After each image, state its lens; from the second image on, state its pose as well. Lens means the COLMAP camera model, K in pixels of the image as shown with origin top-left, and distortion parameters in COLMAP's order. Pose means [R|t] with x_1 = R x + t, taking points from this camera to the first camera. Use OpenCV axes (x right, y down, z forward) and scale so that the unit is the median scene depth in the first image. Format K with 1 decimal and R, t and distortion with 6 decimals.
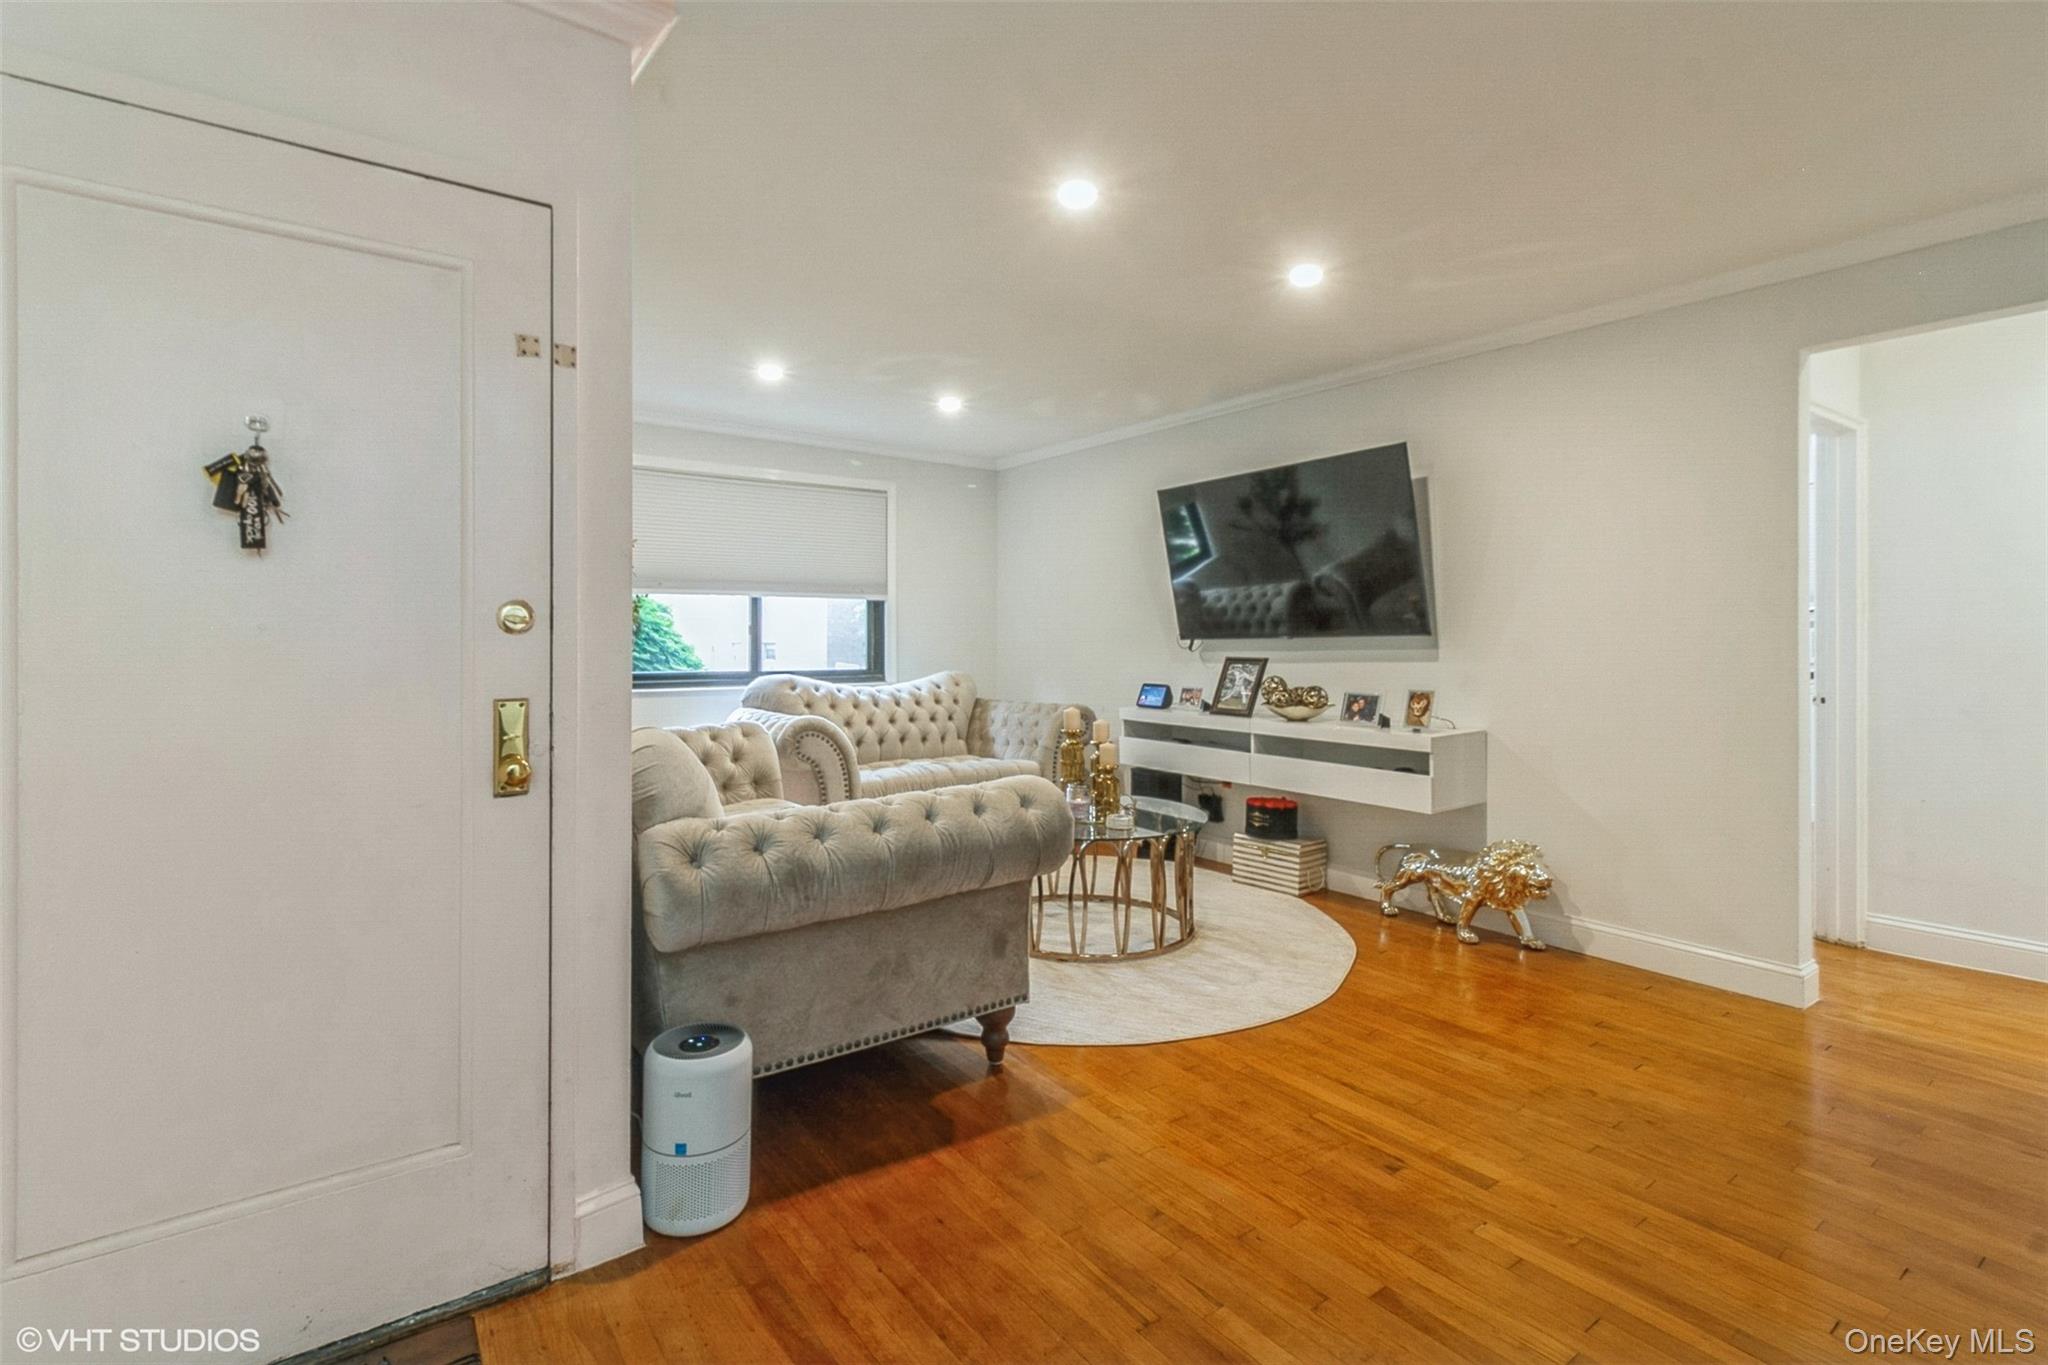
lens RADIAL K [[953.0, 0, 1017.5], [0, 953.0, 654.1], [0, 0, 1]] dist [-0.000911, 0.003478]
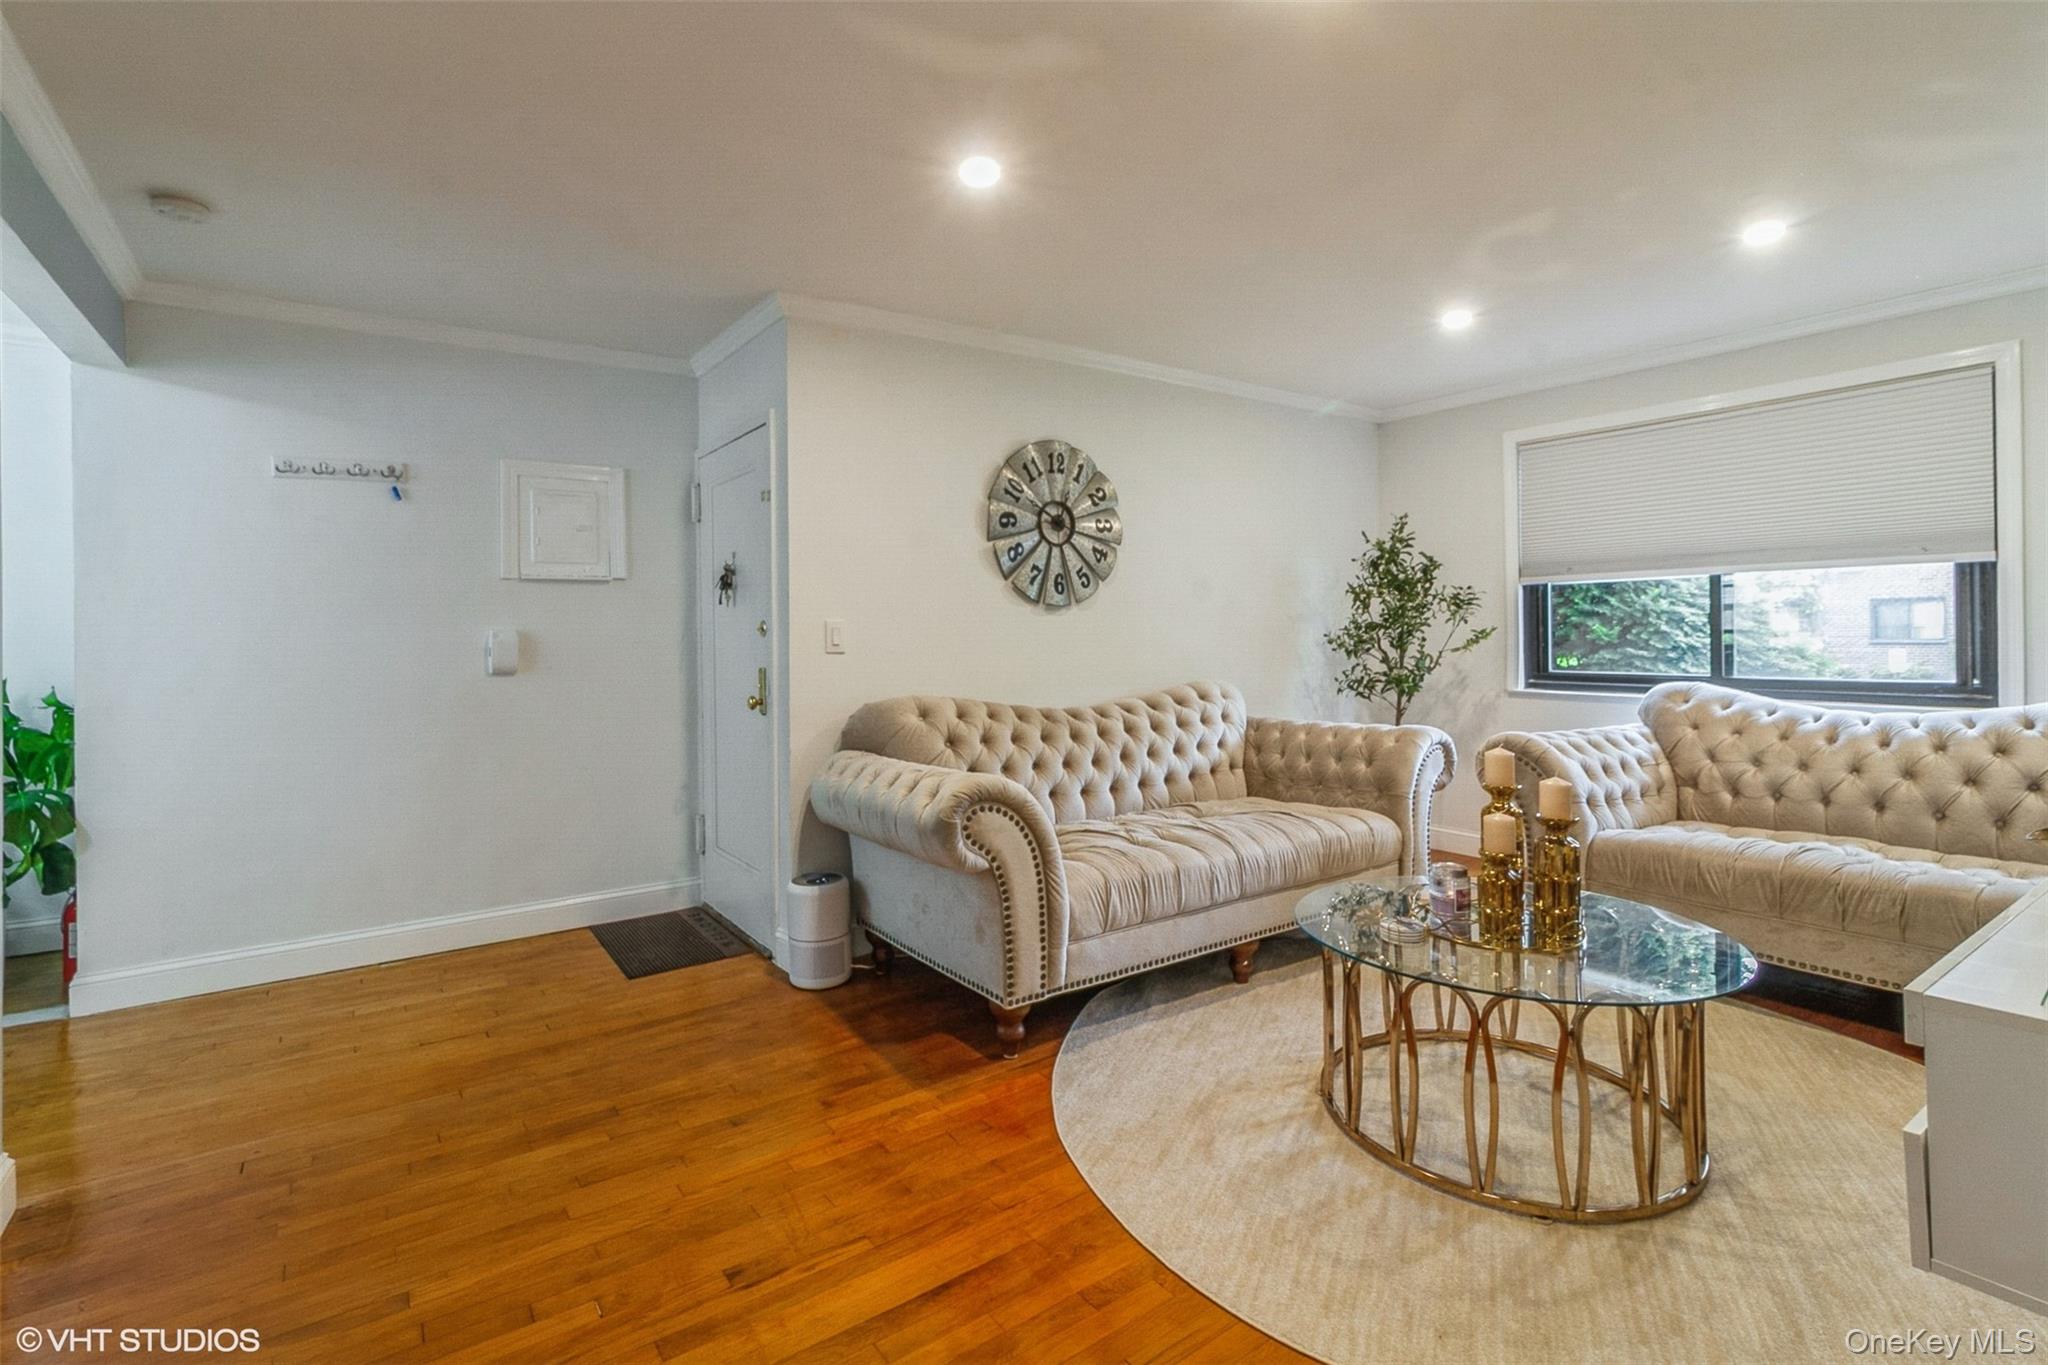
lens RADIAL K [[953.0, 0, 1017.5], [0, 953.0, 654.1], [0, 0, 1]] dist [-0.000911, 0.003478]
pose [[-0.026324, 0.020122, -0.999451, 0.490806], [-0.006681, 0.999772, 0.020304, -0.010803], [0.999631, 0.007212, -0.026183, 0.512929]]
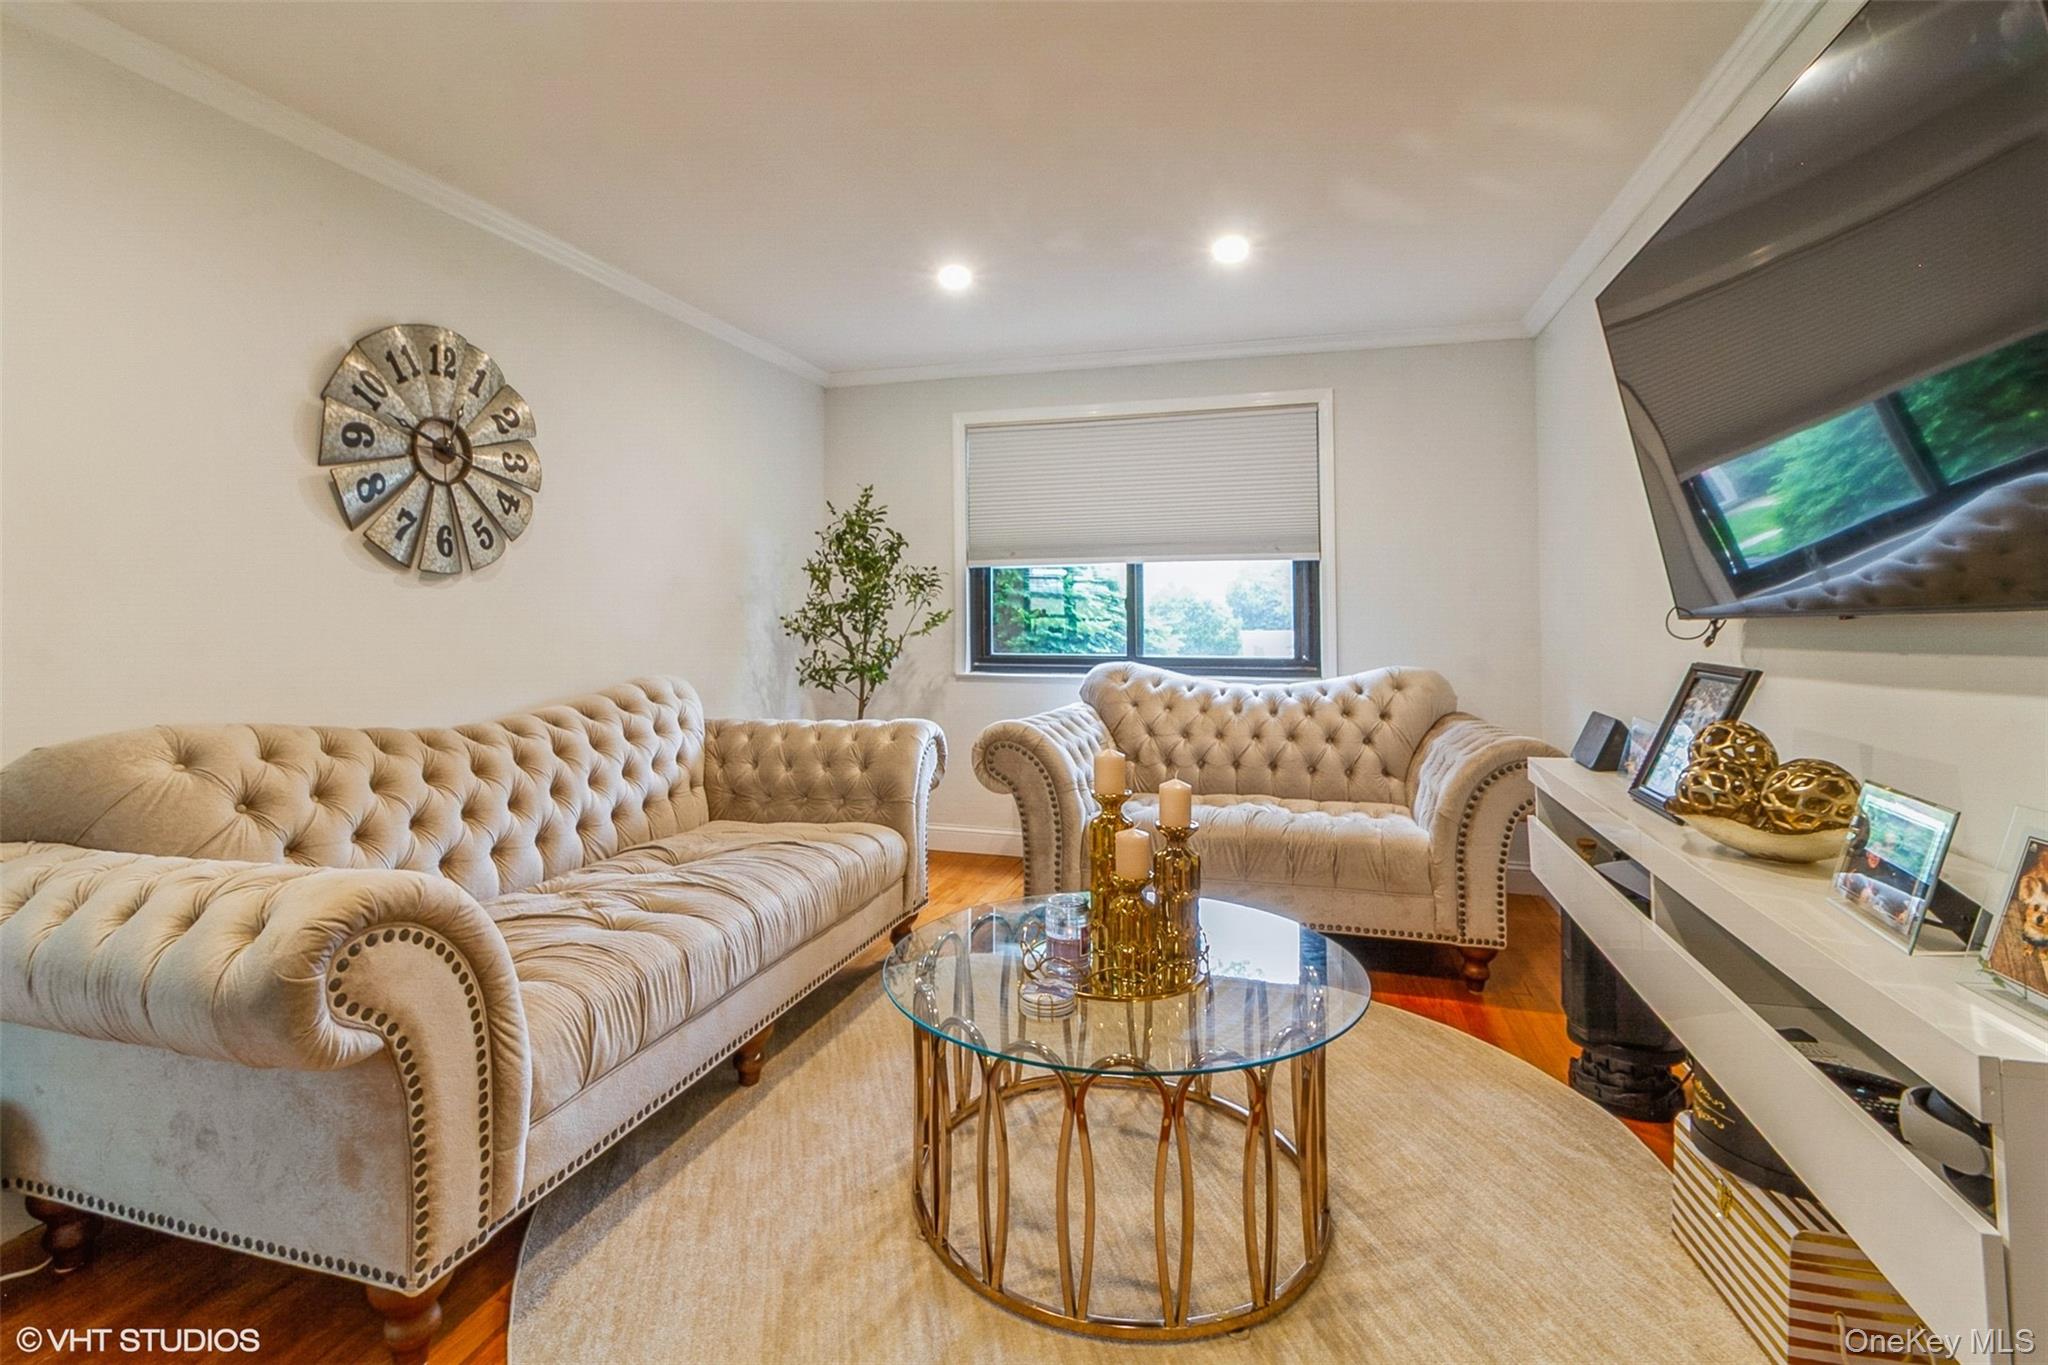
lens RADIAL K [[959.9, 0, 1021.3], [0, 959.9, 603.4], [0, 0, 1]] dist [0.005932, 0.000764]
pose [[0.598089, -0.010525, -0.801361, 0.332408], [-0.007987, 0.999786, -0.019093, -0.010763], [0.801390, 0.017819, 0.597876, 0.467533]]
